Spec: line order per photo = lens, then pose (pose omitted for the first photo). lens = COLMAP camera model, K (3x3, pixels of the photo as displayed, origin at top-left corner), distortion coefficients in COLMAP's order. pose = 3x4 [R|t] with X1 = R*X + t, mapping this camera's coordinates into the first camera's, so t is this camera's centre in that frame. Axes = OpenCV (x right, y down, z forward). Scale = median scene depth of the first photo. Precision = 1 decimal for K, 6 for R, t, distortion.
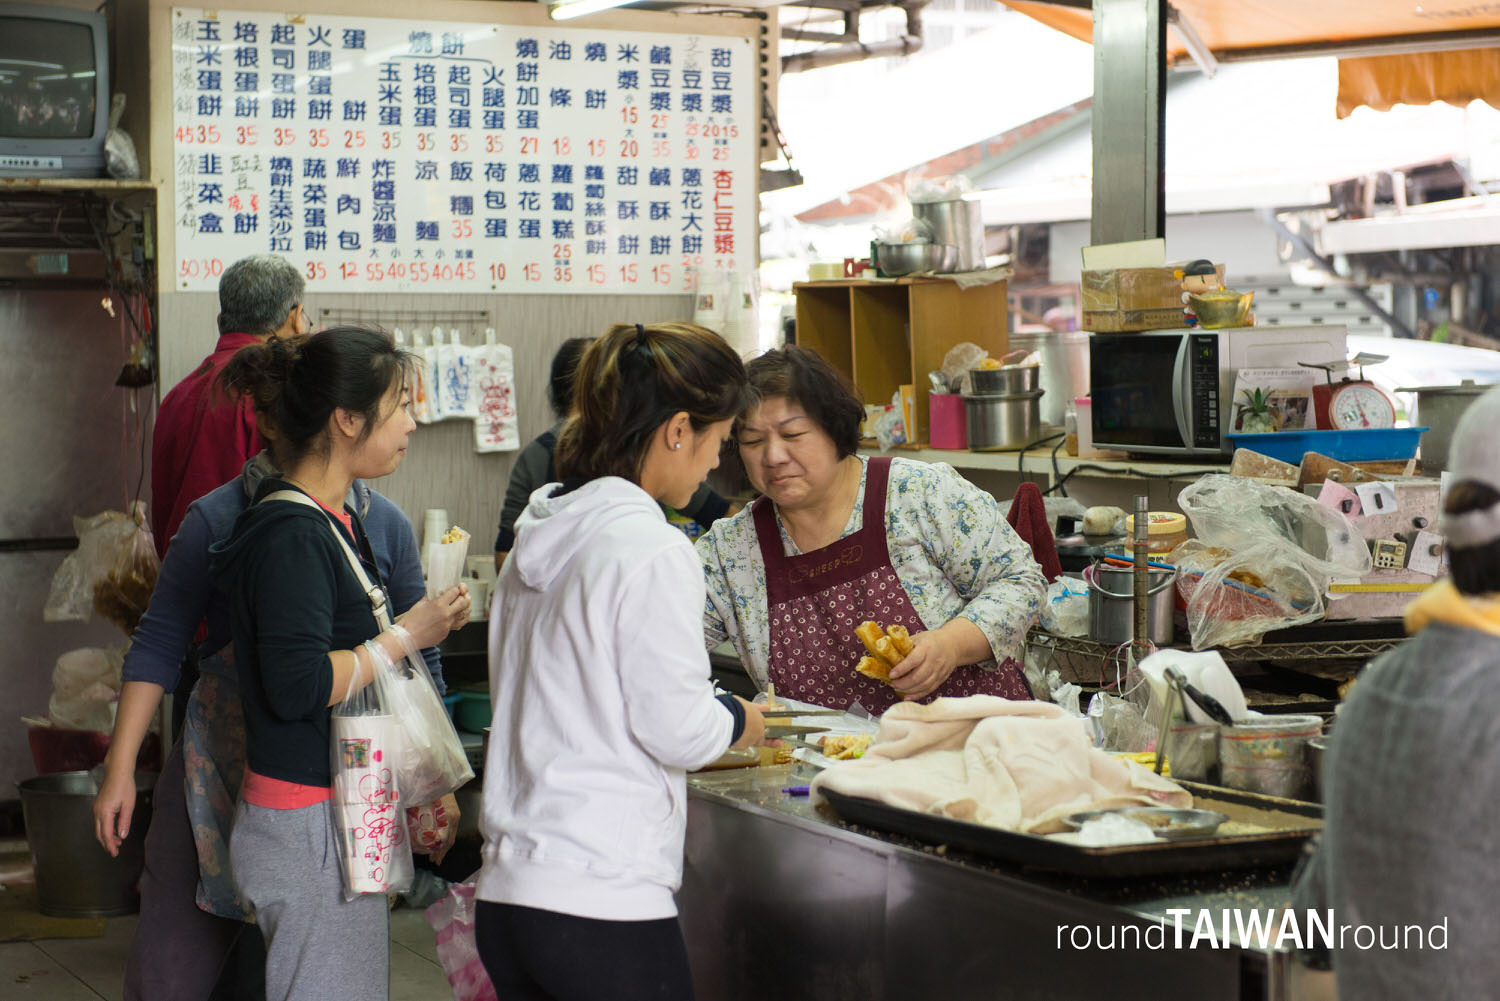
lens RADIAL K [[2898.6, 0, 750.1], [0, 2898.6, 501.9], [0, 0, 1]] dist [0.044499, 0.000000]
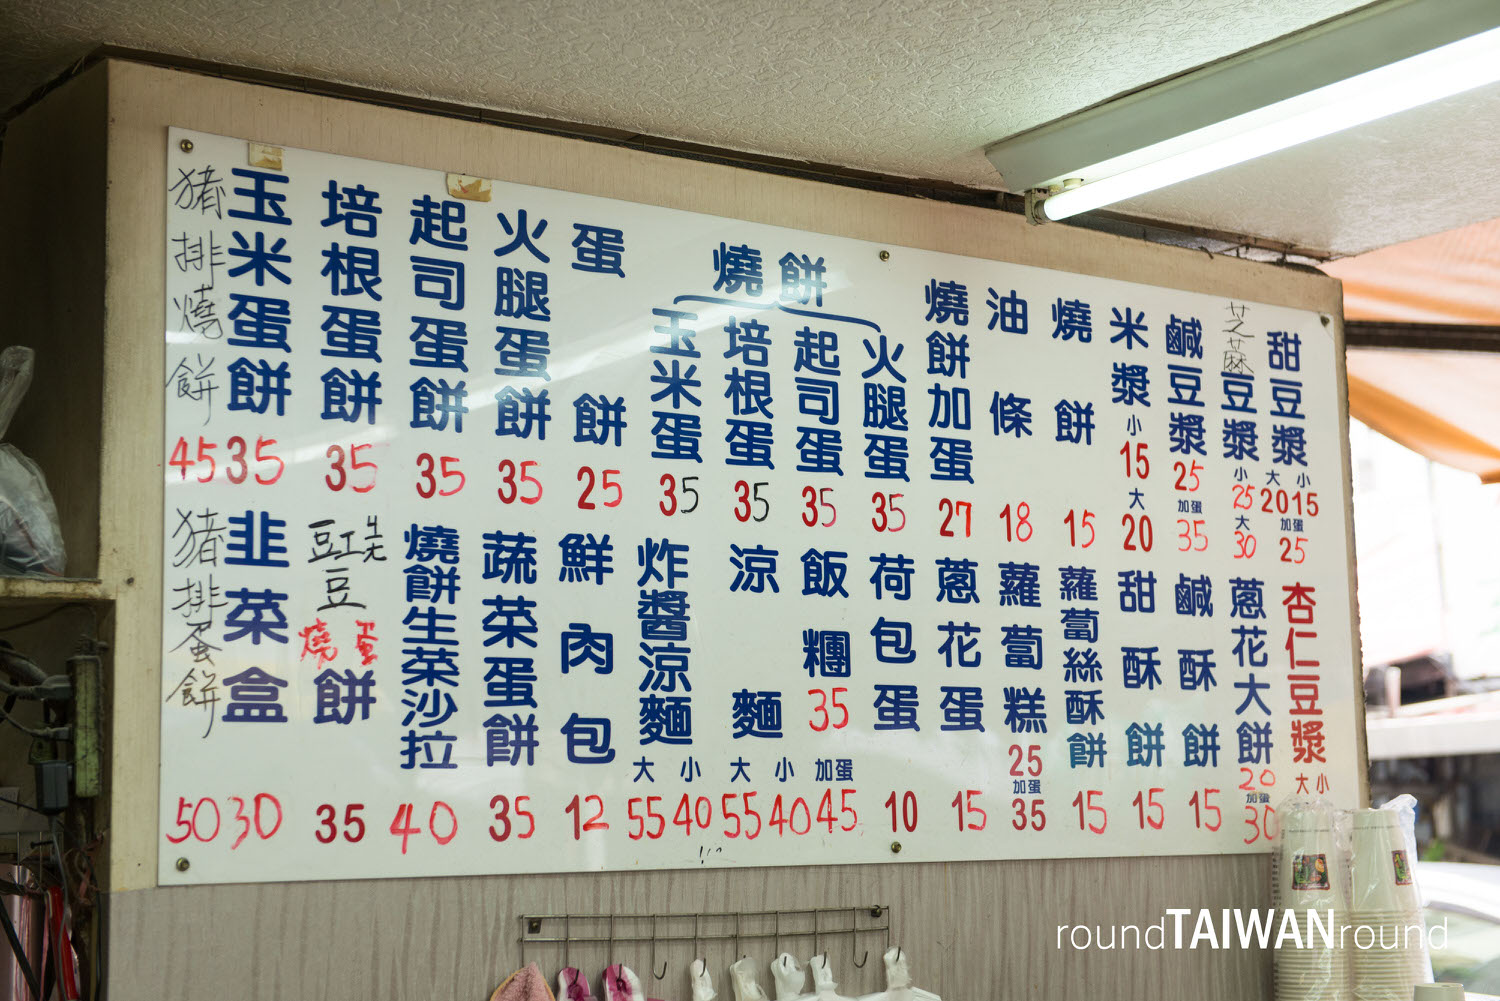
lens RADIAL K [[2481.4, 0, 751.7], [0, 2481.4, 499.3], [0, 0, 1]] dist [0.072505, 0.000000]
pose [[0.990987, 0.001365, 0.133949, -0.160174], [0.024447, 0.981312, -0.190865, -0.056522], [-0.131706, 0.192420, 0.972434, 0.655728]]
